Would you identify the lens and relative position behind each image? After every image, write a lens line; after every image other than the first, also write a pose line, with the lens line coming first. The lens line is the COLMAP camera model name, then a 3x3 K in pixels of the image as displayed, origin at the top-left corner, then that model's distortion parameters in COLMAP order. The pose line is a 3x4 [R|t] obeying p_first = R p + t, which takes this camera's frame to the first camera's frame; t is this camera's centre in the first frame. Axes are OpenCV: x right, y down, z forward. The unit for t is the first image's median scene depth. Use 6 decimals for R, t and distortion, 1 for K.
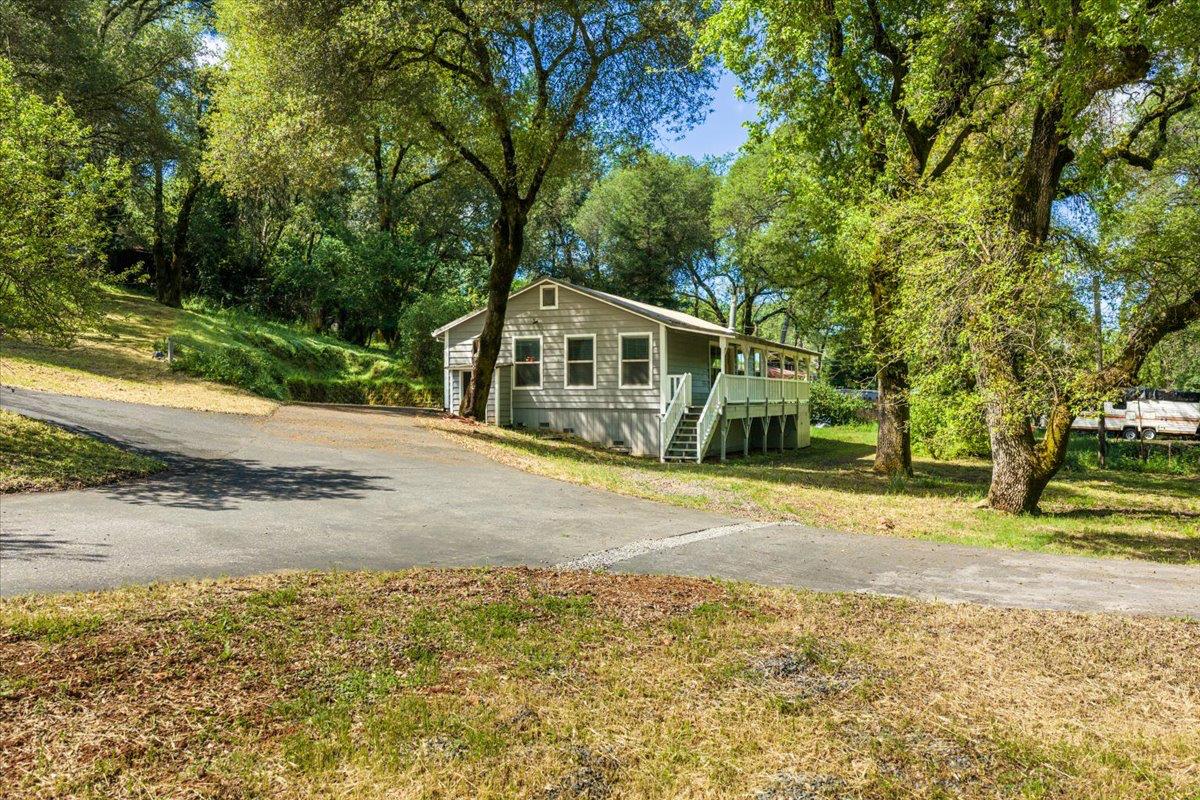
lens RADIAL K [[1016.8, 0, 601.5], [0, 1016.8, 400.6], [0, 0, 1]] dist [0.008525, 0.001006]
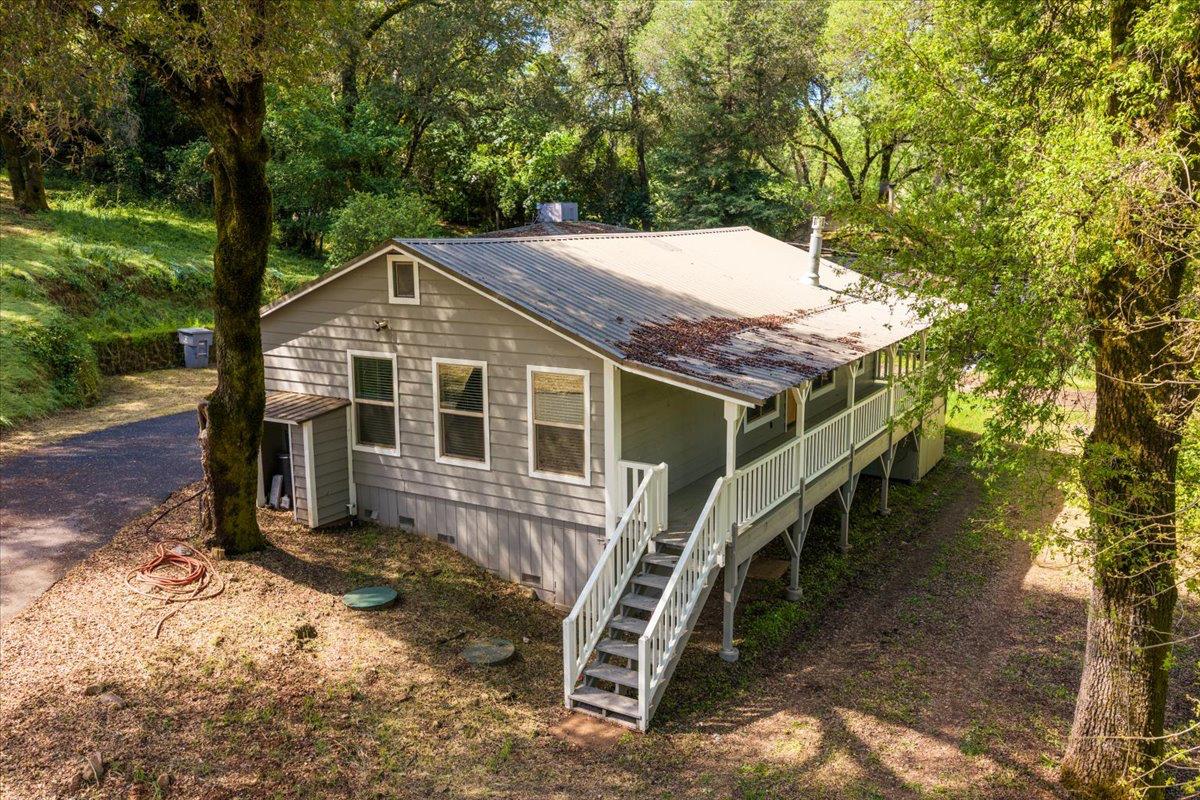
lens RADIAL K [[1016.8, 0, 601.5], [0, 1016.8, 400.6], [0, 0, 1]] dist [0.008525, 0.001006]
pose [[0.989590, 0.025551, -0.141628, 0.119730], [0.000959, 0.982920, 0.184031, -0.137438], [0.143911, -0.182251, 0.972663, 0.521678]]
